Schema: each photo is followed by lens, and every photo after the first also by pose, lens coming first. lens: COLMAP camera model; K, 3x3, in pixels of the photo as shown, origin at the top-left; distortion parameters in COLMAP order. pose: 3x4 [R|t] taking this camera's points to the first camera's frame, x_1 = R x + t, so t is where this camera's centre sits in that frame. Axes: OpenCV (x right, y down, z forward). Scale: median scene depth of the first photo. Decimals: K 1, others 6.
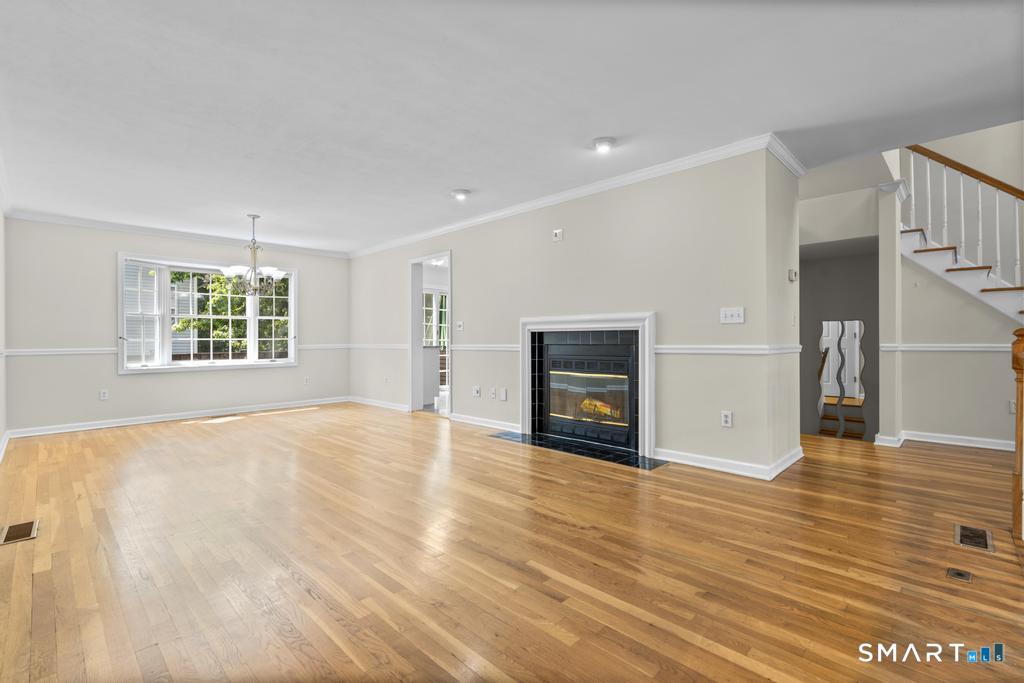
lens RADIAL K [[463.8, 0, 517.1], [0, 463.8, 341.7], [0, 0, 1]] dist [-0.004322, 0.001111]
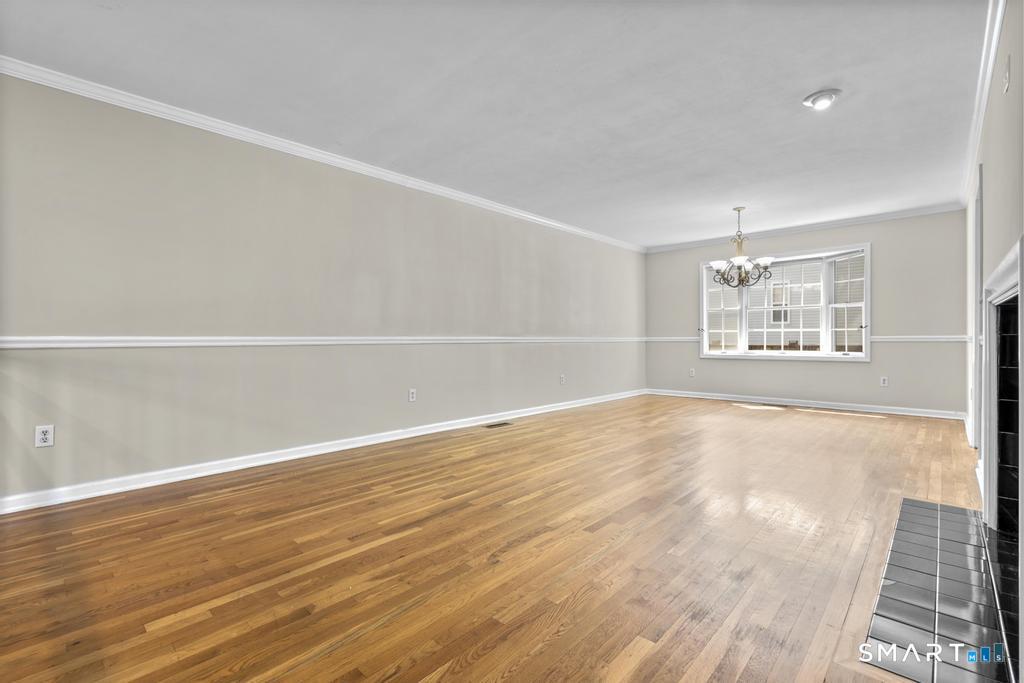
lens RADIAL K [[463.8, 0, 507.2], [0, 463.8, 339.1], [0, 0, 1]] dist [-0.004322, 0.001111]
pose [[0.007623, 0.008868, -0.999932, 0.464524], [0.000030, 0.999961, 0.008869, 0.007058], [0.999971, -0.000098, 0.007623, 0.495532]]
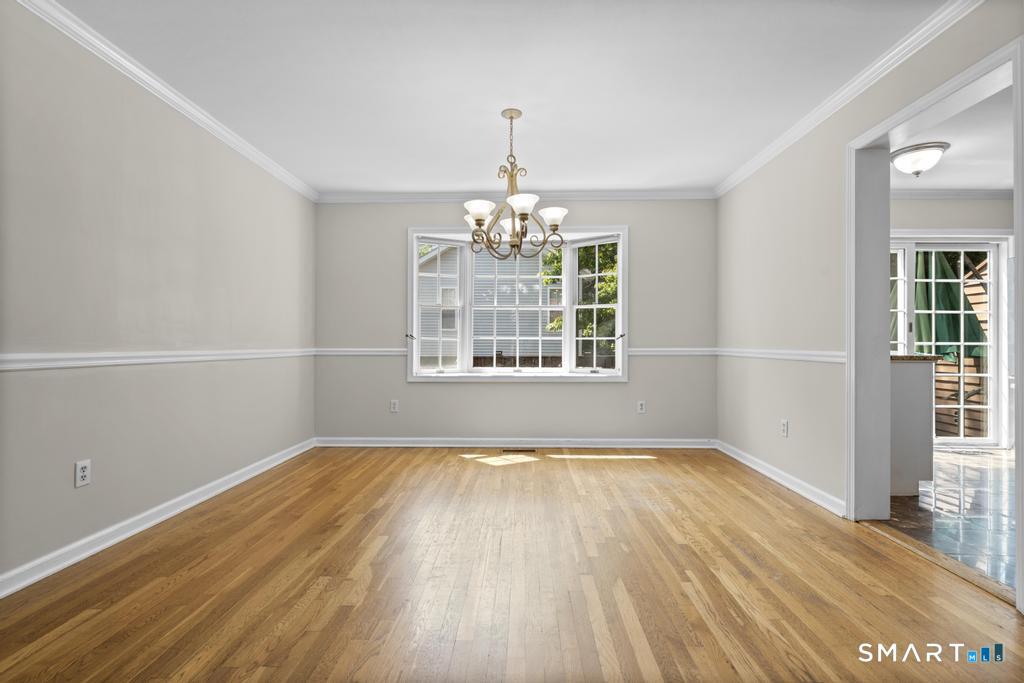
lens RADIAL K [[463.8, 0, 509.5], [0, 463.8, 335.2], [0, 0, 1]] dist [-0.004322, 0.001111]
pose [[0.668407, -0.002643, -0.743791, -0.165833], [-0.009227, 0.999887, -0.011845, -0.001941], [0.743738, 0.014780, 0.668307, 0.652820]]
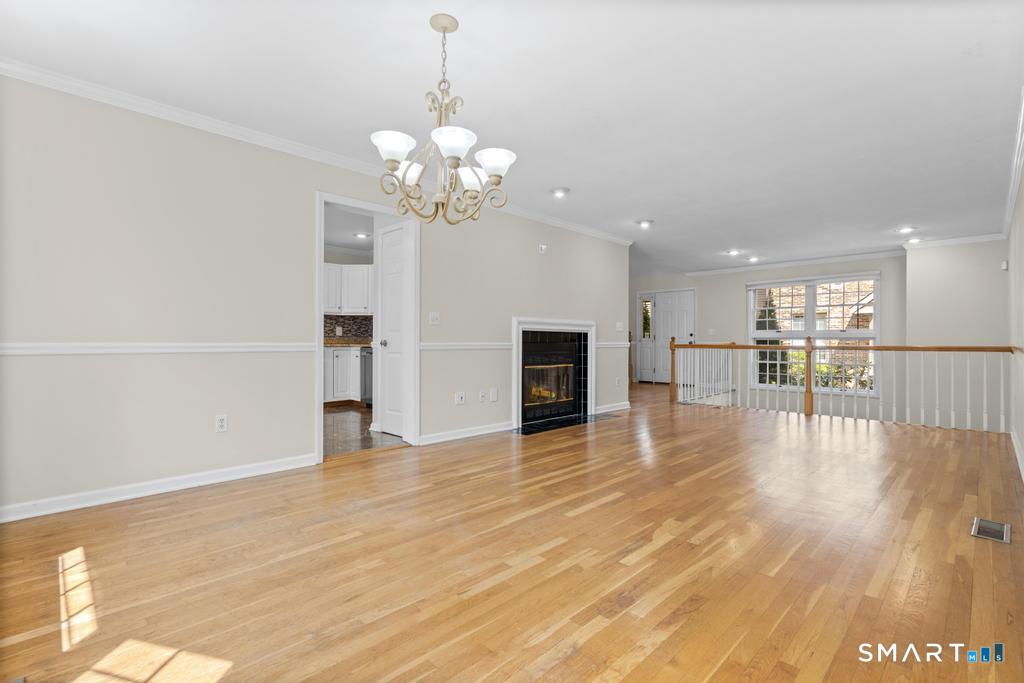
lens RADIAL K [[463.8, 0, 513.2], [0, 463.8, 337.1], [0, 0, 1]] dist [-0.004322, 0.001111]
pose [[0.033054, 0.009136, 0.999412, -1.019553], [-0.009495, 0.999916, -0.008827, 0.003812], [-0.999408, -0.009198, 0.033138, 0.963948]]
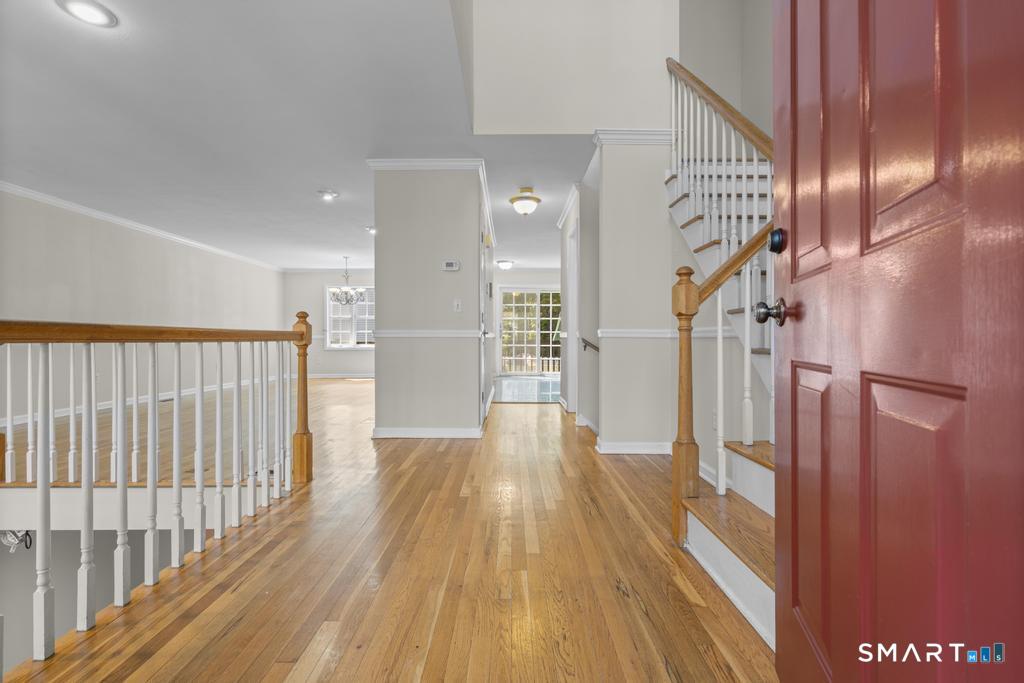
lens RADIAL K [[463.8, 0, 516.4], [0, 463.8, 340.4], [0, 0, 1]] dist [-0.004322, 0.001111]
pose [[0.702995, 0.007613, -0.711154, 1.101903], [-0.004763, 0.999971, 0.005997, 0.018061], [0.711179, -0.000829, 0.703010, 0.261217]]
